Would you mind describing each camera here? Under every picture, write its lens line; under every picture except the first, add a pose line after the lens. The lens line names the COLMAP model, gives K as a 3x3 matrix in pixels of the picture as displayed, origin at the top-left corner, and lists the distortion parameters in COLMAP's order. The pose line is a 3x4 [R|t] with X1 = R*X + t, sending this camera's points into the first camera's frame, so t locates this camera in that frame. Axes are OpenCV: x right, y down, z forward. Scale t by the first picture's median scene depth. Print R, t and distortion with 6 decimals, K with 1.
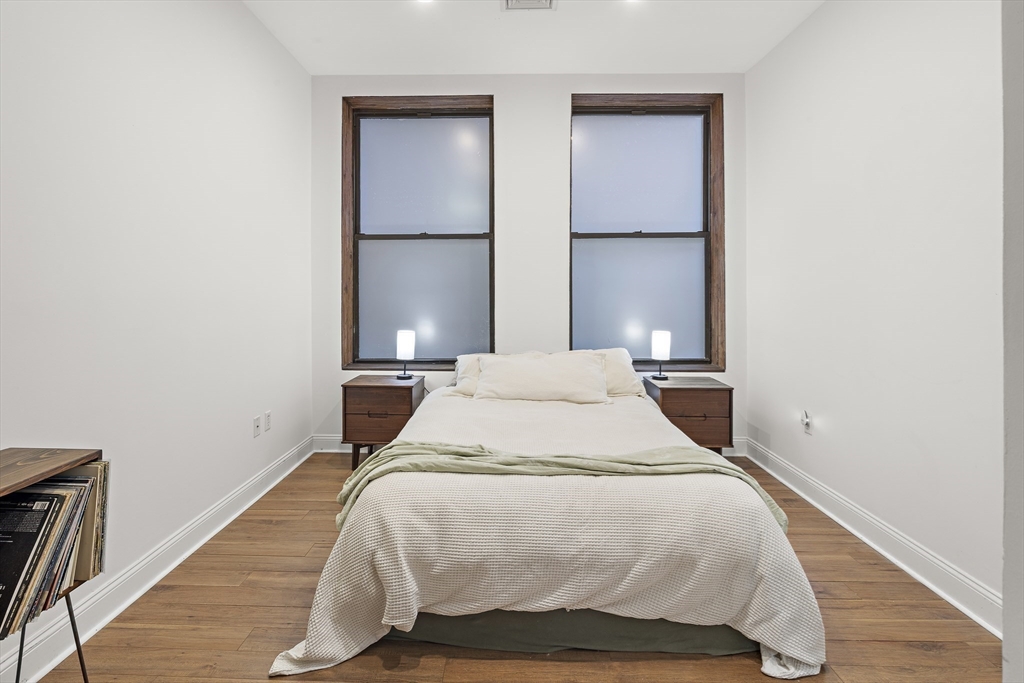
lens RADIAL K [[505.0, 0, 501.7], [0, 505.0, 287.0], [0, 0, 1]] dist [0.003882, -0.004116]
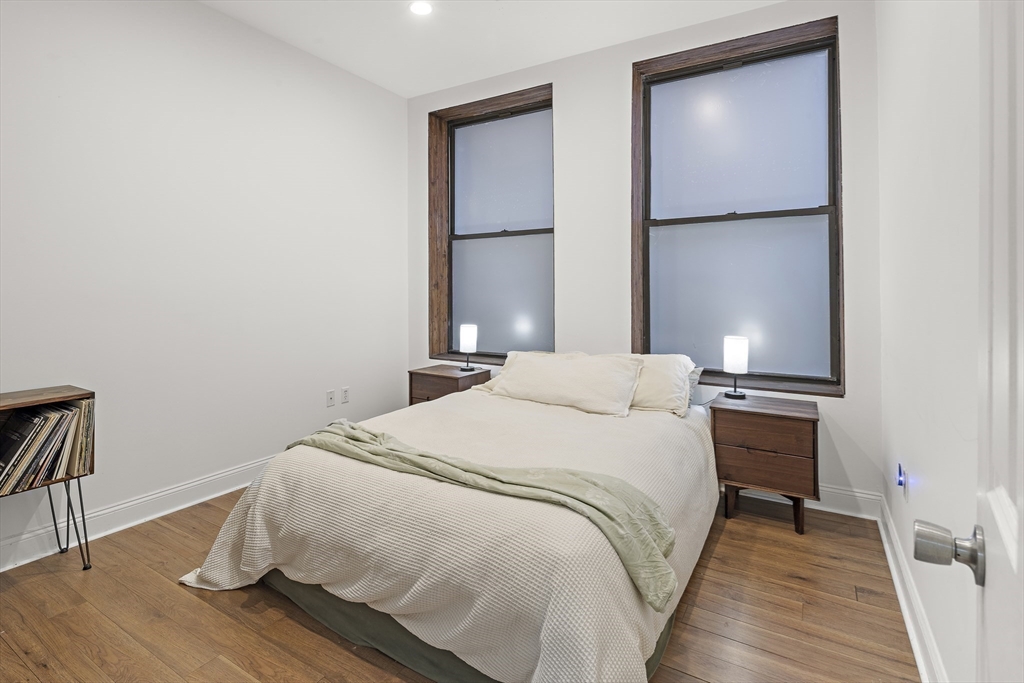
lens RADIAL K [[505.0, 0, 499.1], [0, 505.0, 280.7], [0, 0, 1]] dist [0.003882, -0.004116]
pose [[0.861654, -0.009389, -0.507409, 0.471720], [0.004779, 0.999935, -0.010386, 0.007347], [0.507474, 0.006524, 0.861643, 0.152182]]
